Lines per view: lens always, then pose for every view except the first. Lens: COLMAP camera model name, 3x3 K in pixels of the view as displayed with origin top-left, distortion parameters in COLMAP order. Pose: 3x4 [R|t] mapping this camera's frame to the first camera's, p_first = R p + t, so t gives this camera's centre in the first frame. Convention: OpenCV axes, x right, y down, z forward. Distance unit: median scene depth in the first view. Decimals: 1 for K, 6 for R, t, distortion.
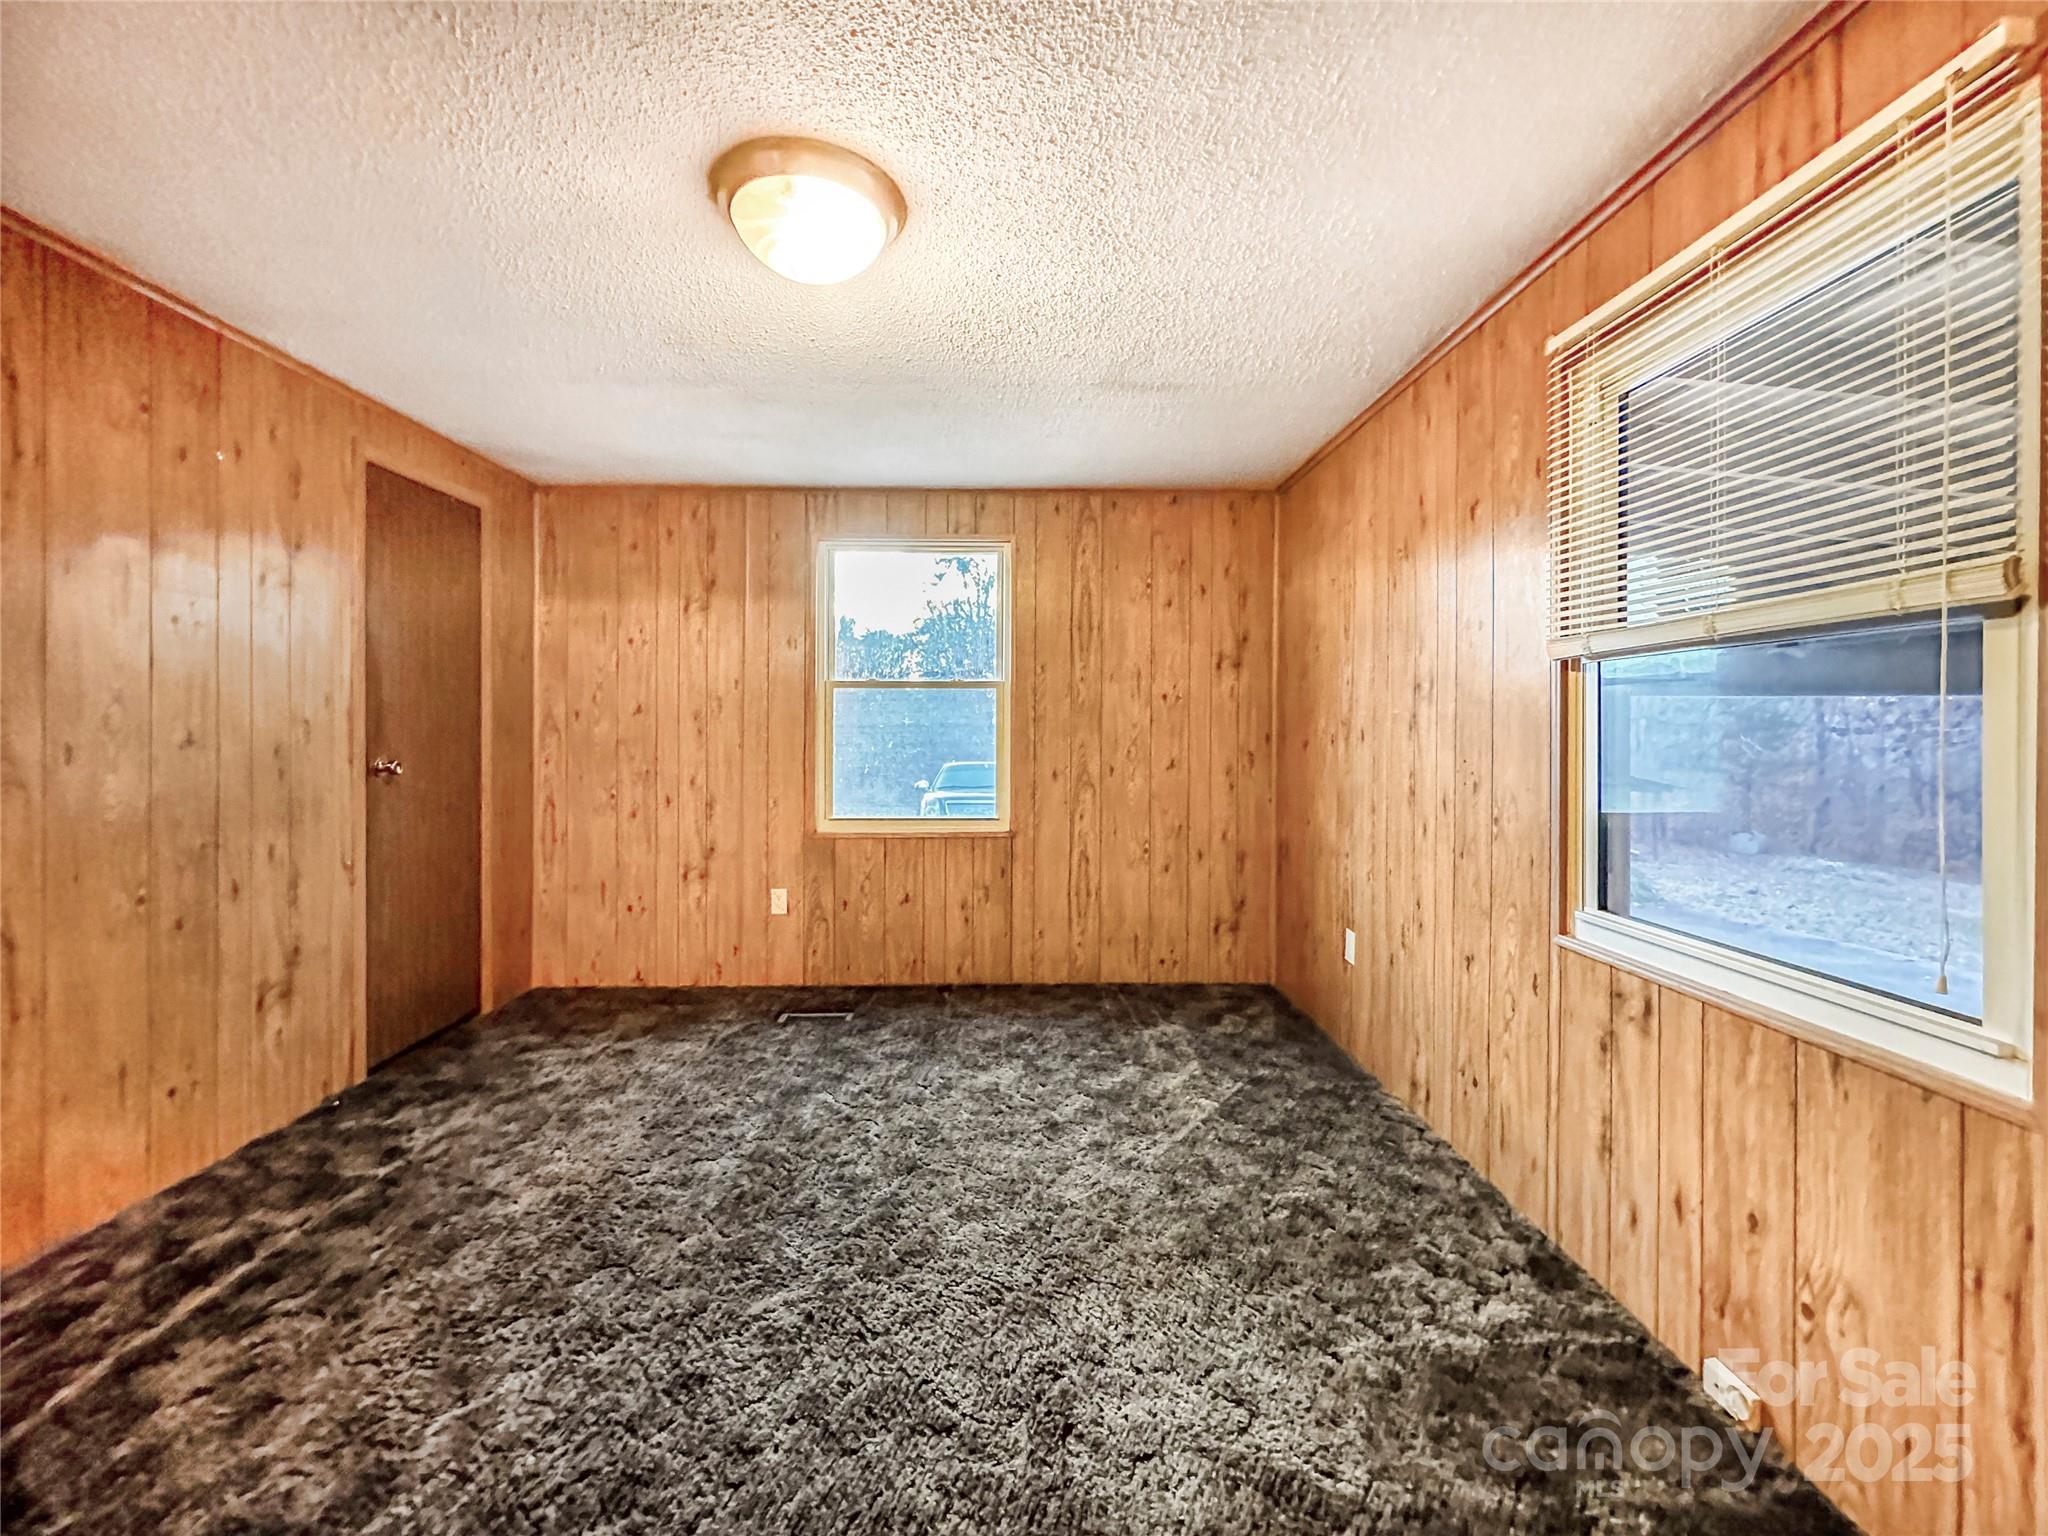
lens RADIAL K [[833.6, 0, 1024.5], [0, 833.6, 729.3], [0, 0, 1]] dist [-0.002563, 0.000801]
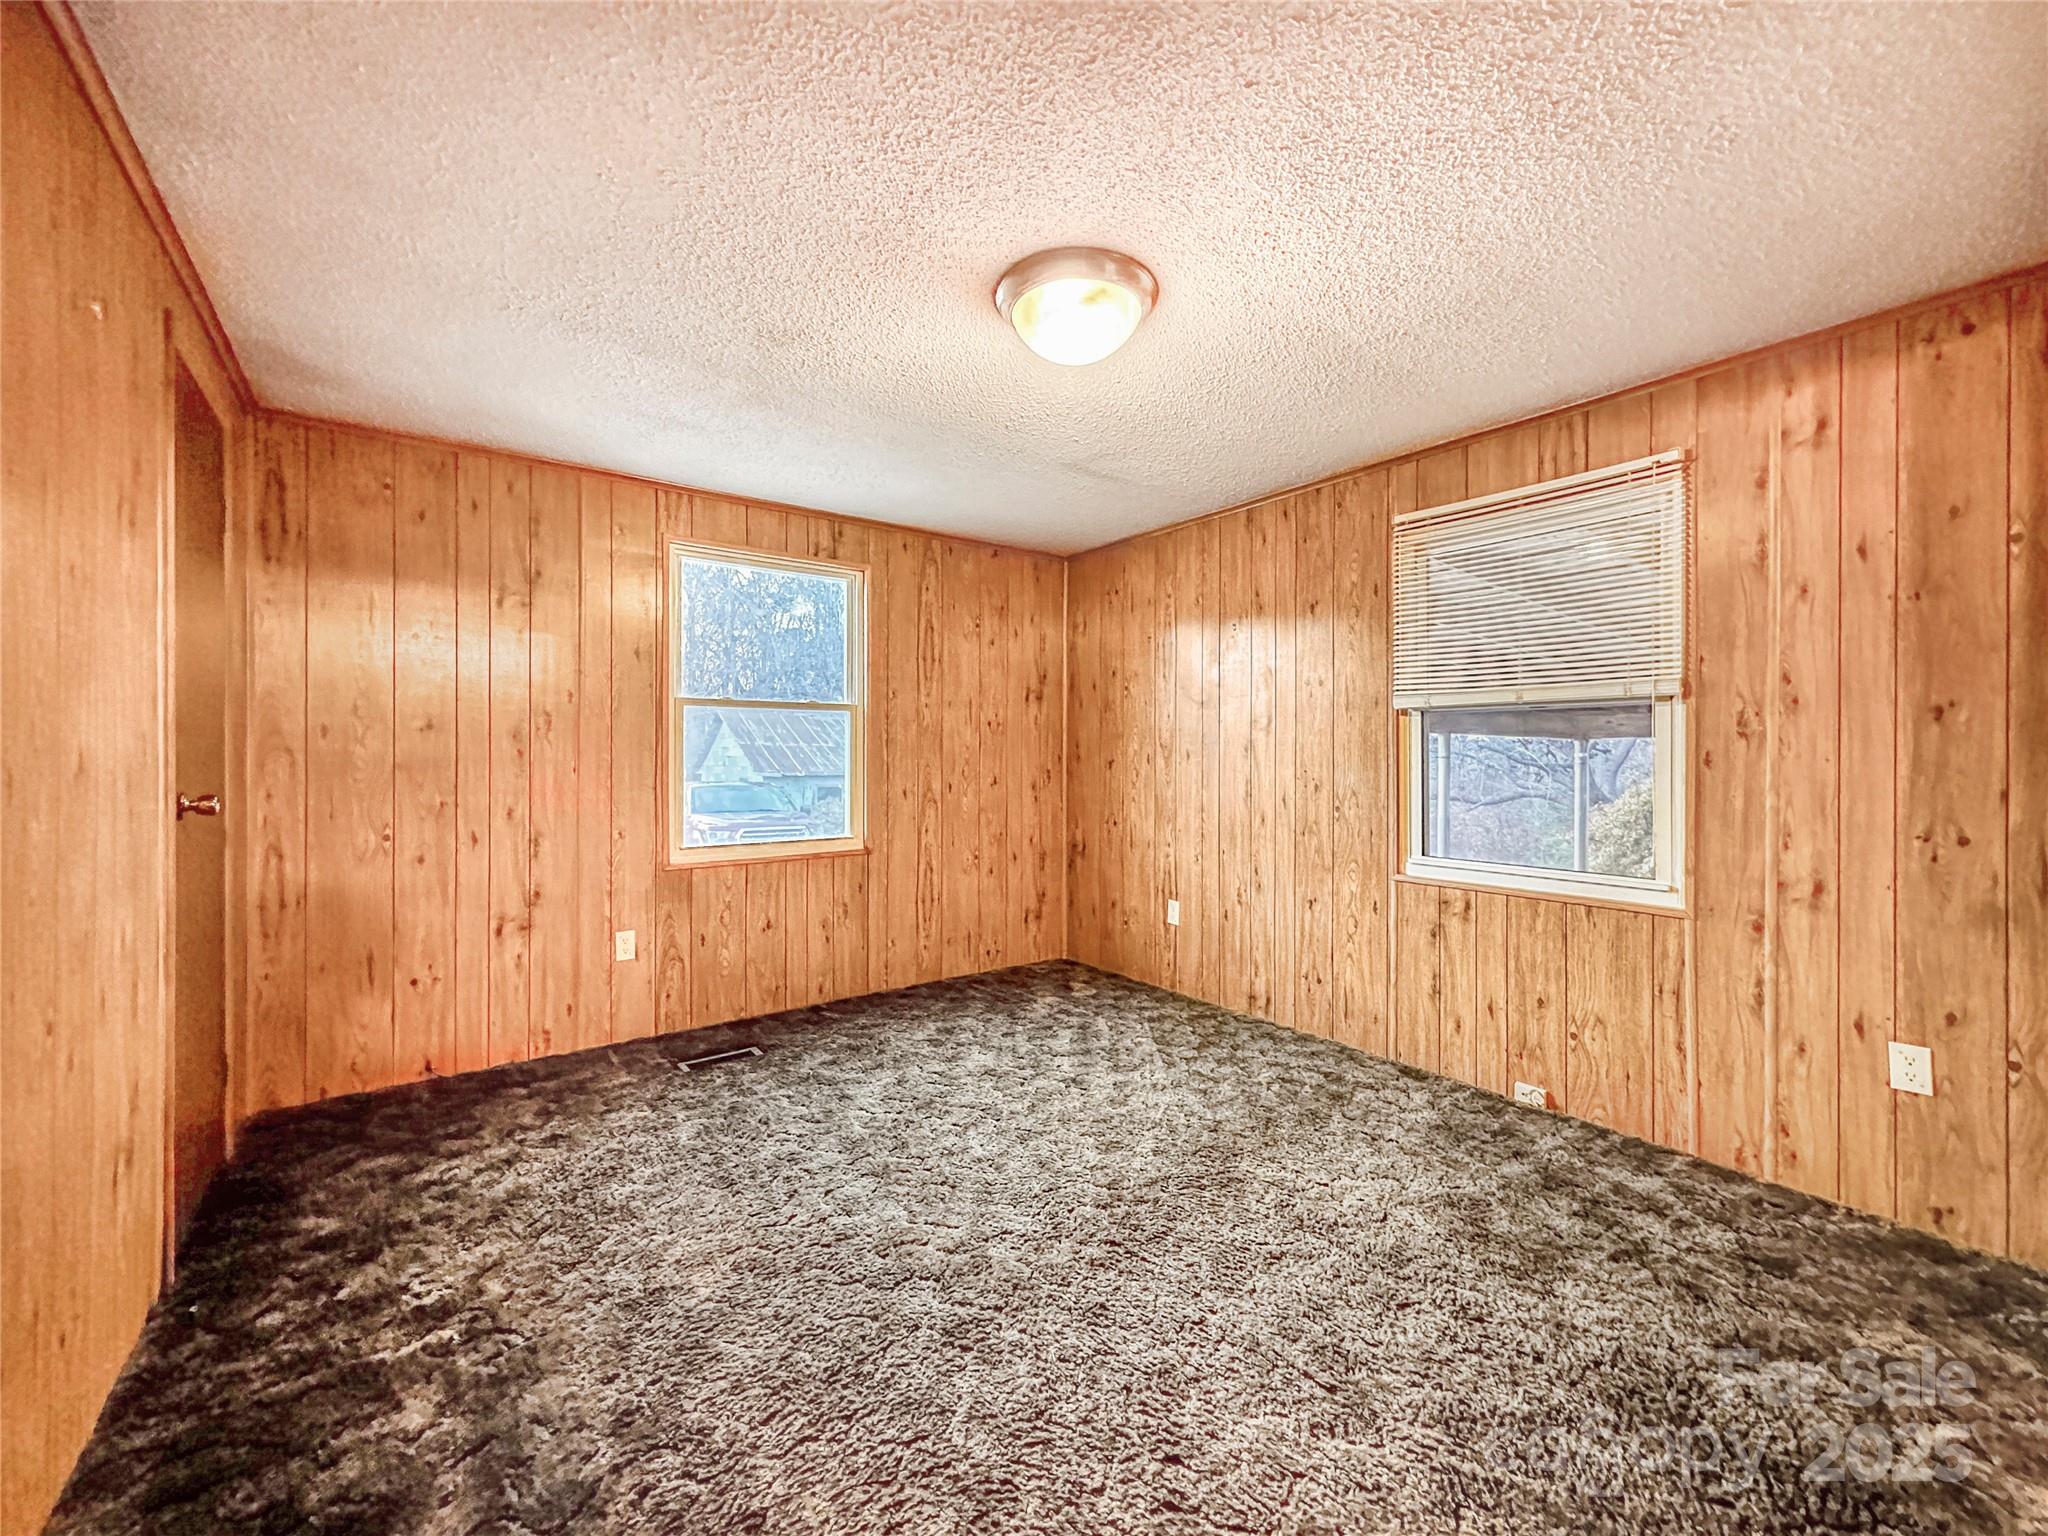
lens RADIAL K [[816.3, 0, 1023.6], [0, 816.3, 750.7], [0, 0, 1]] dist [0.001316, 0.000293]
pose [[0.814197, 0.001455, 0.580587, -0.574175], [0.000087, 0.999997, -0.002628, 0.003162], [-0.580588, 0.002190, 0.814194, 0.067048]]
